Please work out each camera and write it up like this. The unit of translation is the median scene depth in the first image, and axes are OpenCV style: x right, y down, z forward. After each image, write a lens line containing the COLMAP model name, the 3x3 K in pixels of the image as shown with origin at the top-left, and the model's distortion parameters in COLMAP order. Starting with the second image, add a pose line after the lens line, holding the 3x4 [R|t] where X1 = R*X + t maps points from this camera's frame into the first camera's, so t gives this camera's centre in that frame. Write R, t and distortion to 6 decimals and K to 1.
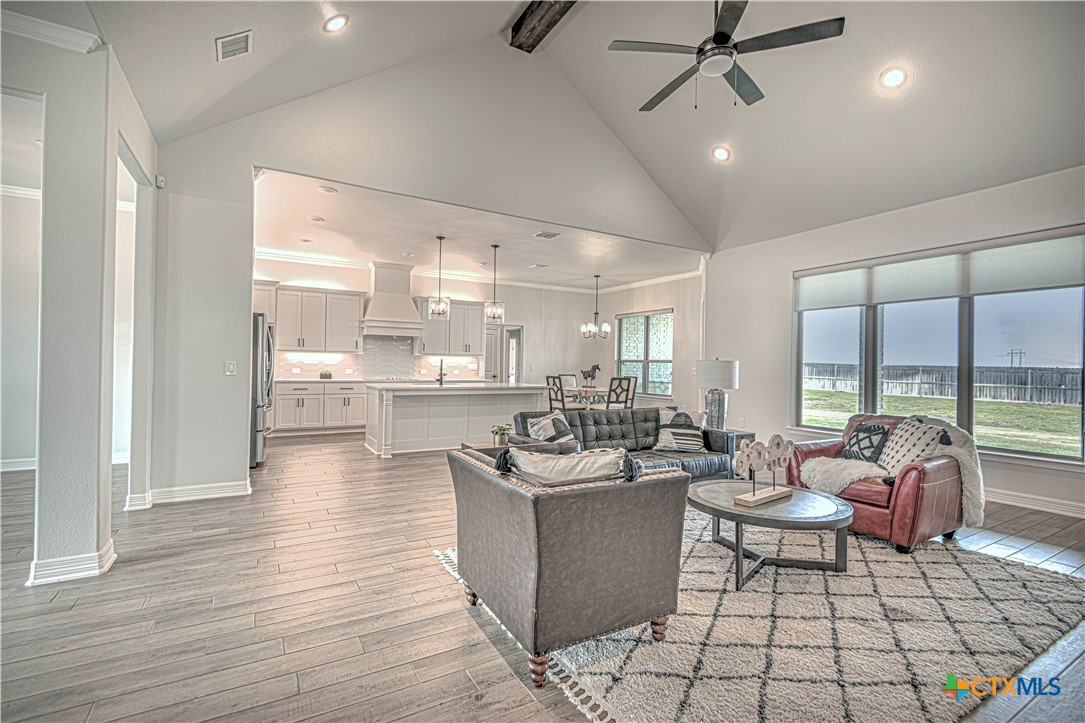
lens RADIAL K [[484.0, 0, 543.5], [0, 484.0, 364.1], [0, 0, 1]] dist [0.003389, -0.001203]
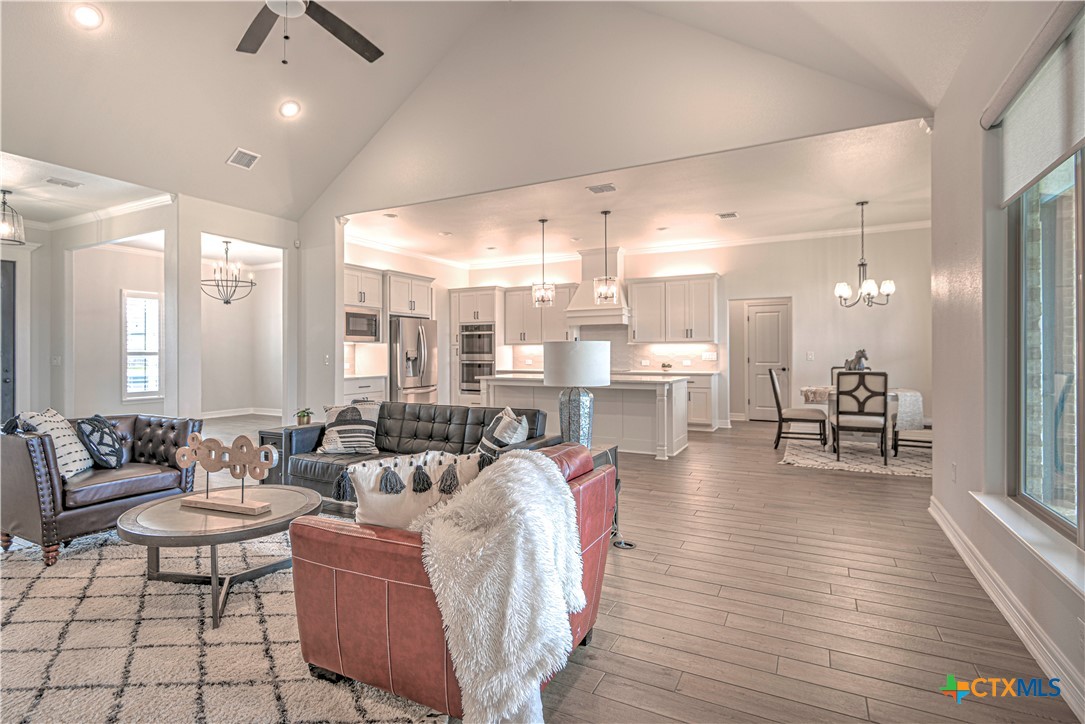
lens RADIAL K [[540.6, 0, 533.8], [0, 540.6, 358.5], [0, 0, 1]] dist [0.000796, -0.000269]
pose [[0.525177, -0.008831, -0.850947, 0.504605], [0.013179, 0.999911, -0.002243, 0.008011], [0.850891, -0.010037, 0.525247, 0.315636]]
